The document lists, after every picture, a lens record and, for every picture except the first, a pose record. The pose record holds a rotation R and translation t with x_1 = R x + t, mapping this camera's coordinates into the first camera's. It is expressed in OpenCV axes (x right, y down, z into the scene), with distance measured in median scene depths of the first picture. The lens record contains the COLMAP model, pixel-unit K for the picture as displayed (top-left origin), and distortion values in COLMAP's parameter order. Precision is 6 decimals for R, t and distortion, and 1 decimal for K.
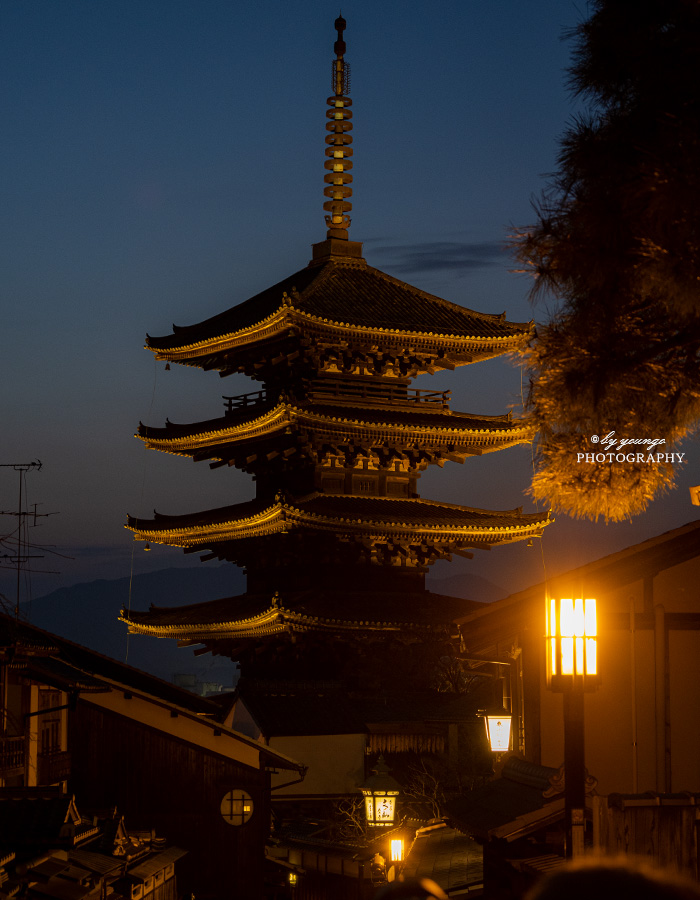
lens RADIAL K [[2313.5, 0, 350.0], [0, 2313.5, 450.0], [0, 0, 1]] dist [0.069582, 0.578014]
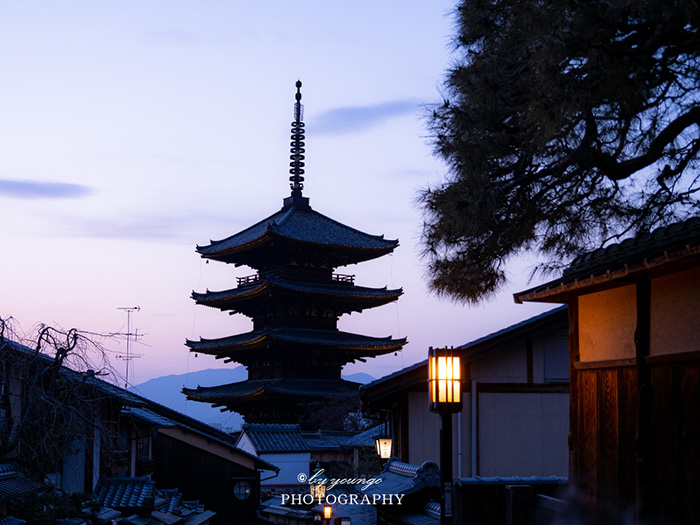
lens RADIAL K [[1583.0, 0, 350.0], [0, 1583.0, 262.5], [0, 0, 1]] dist [0.046820, -0.054310]
pose [[0.999861, 0.007177, 0.015039, 0.018139], [-0.007544, 0.999671, 0.024497, -0.063750], [-0.014858, -0.024607, 0.999587, -0.289358]]
